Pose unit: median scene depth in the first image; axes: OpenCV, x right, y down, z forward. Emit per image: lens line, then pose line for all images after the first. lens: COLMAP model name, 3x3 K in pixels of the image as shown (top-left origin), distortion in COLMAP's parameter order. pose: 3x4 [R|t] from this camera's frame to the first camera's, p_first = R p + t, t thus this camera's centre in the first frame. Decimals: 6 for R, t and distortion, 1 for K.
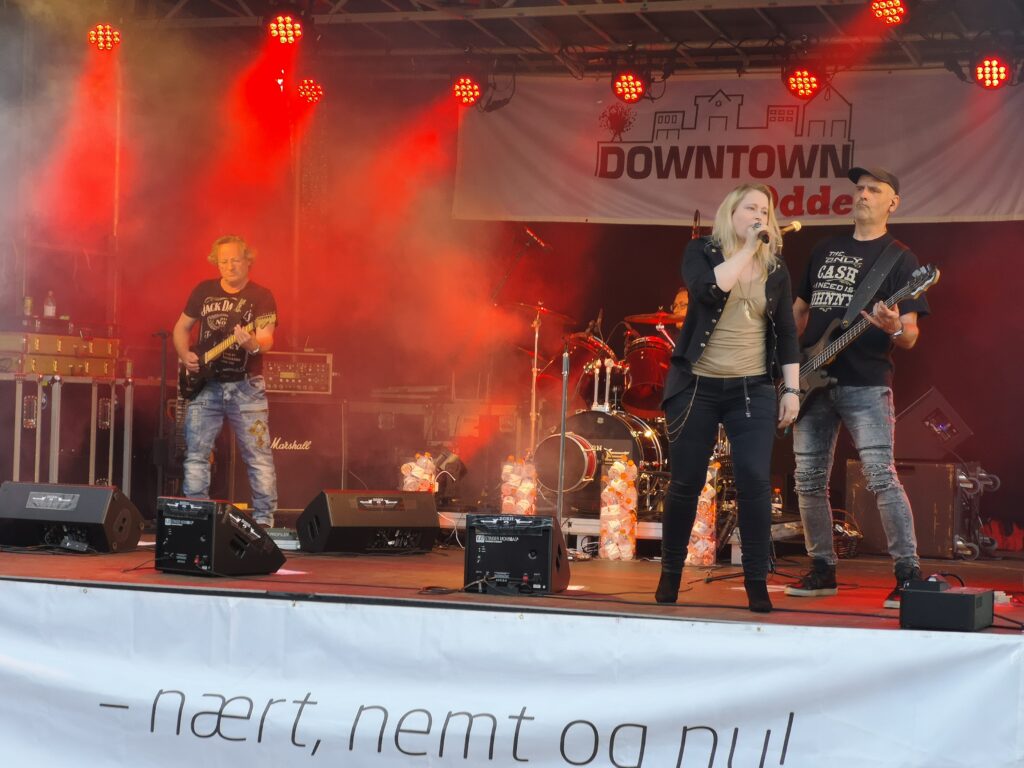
lens RADIAL K [[2354.2, 0, 512.3], [0, 2354.2, 450.7], [0, 0, 1]] dist [0.640095, -7.875562]
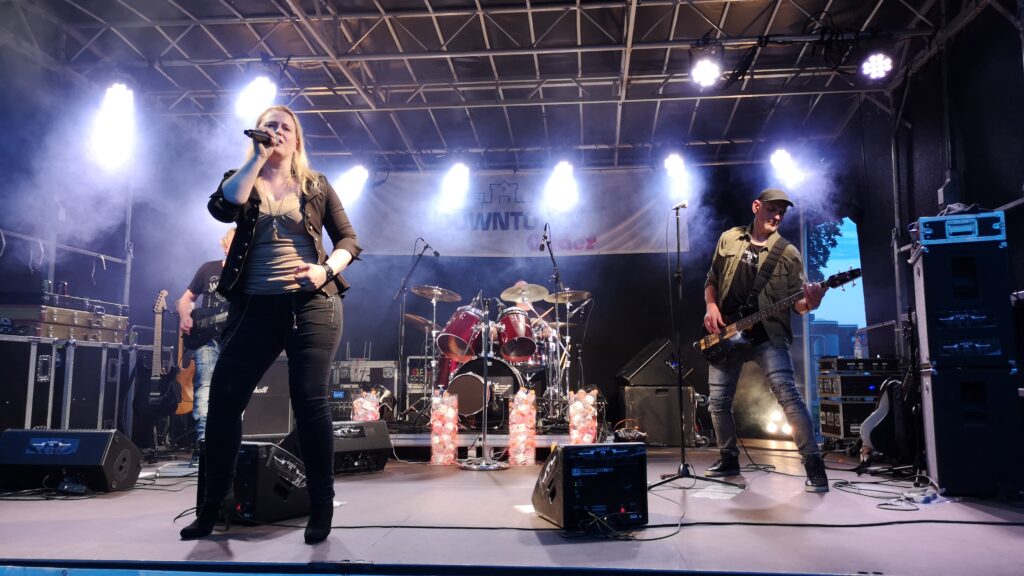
lens RADIAL K [[780.1, 0, 512.0], [0, 780.1, 288.0], [0, 0, 1]] dist [0.047670, -0.048676]
pose [[0.959242, 0.003126, 0.282569, -0.085508], [0.033643, 0.991563, -0.125180, 0.001471], [-0.280576, 0.129585, 0.951044, 0.538524]]
